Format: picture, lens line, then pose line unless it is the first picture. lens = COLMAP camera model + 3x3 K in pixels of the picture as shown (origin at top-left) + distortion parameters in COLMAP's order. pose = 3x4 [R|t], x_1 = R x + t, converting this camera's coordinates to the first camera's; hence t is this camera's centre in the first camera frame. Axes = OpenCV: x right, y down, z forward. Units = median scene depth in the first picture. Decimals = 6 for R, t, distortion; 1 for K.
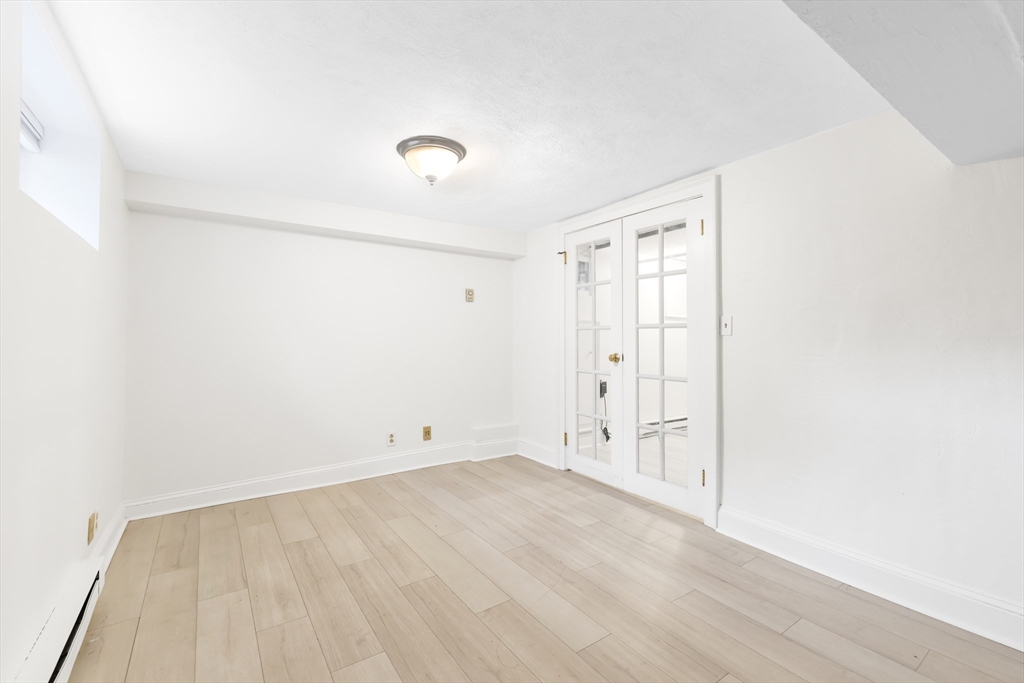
lens RADIAL K [[437.1, 0, 511.2], [0, 437.1, 338.4], [0, 0, 1]] dist [-0.001893, 0.000041]
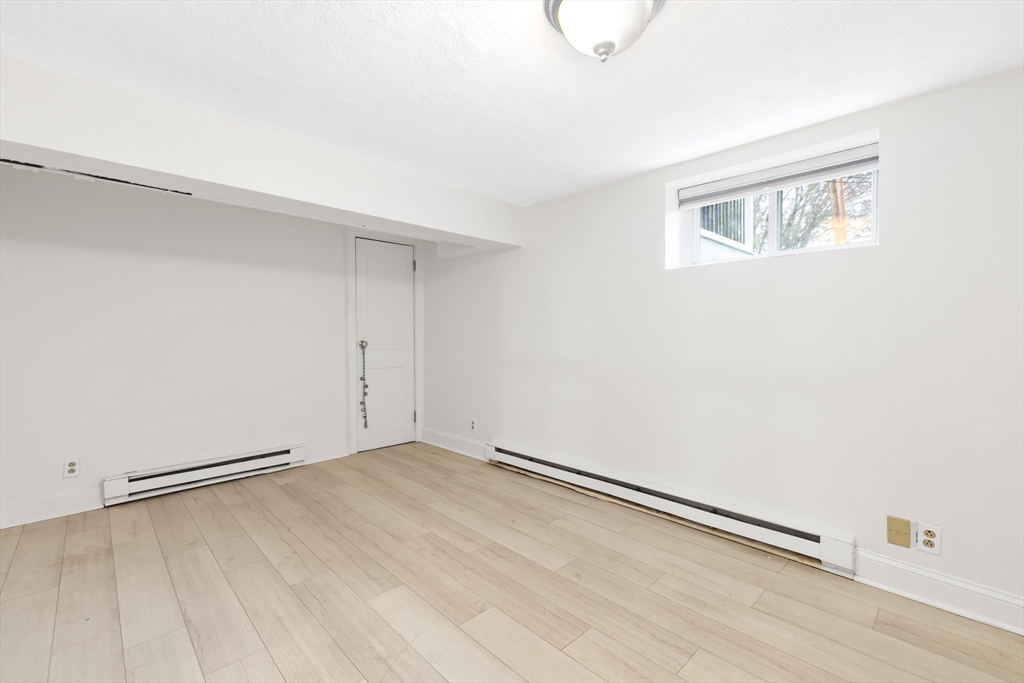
lens RADIAL K [[437.1, 0, 512.8], [0, 437.1, 338.8], [0, 0, 1]] dist [-0.001893, 0.000041]
pose [[-0.988114, -0.000805, -0.153721, 0.028296], [-0.002253, 0.999955, 0.009247, 0.004570], [0.153707, 0.009483, -0.988071, 1.937938]]
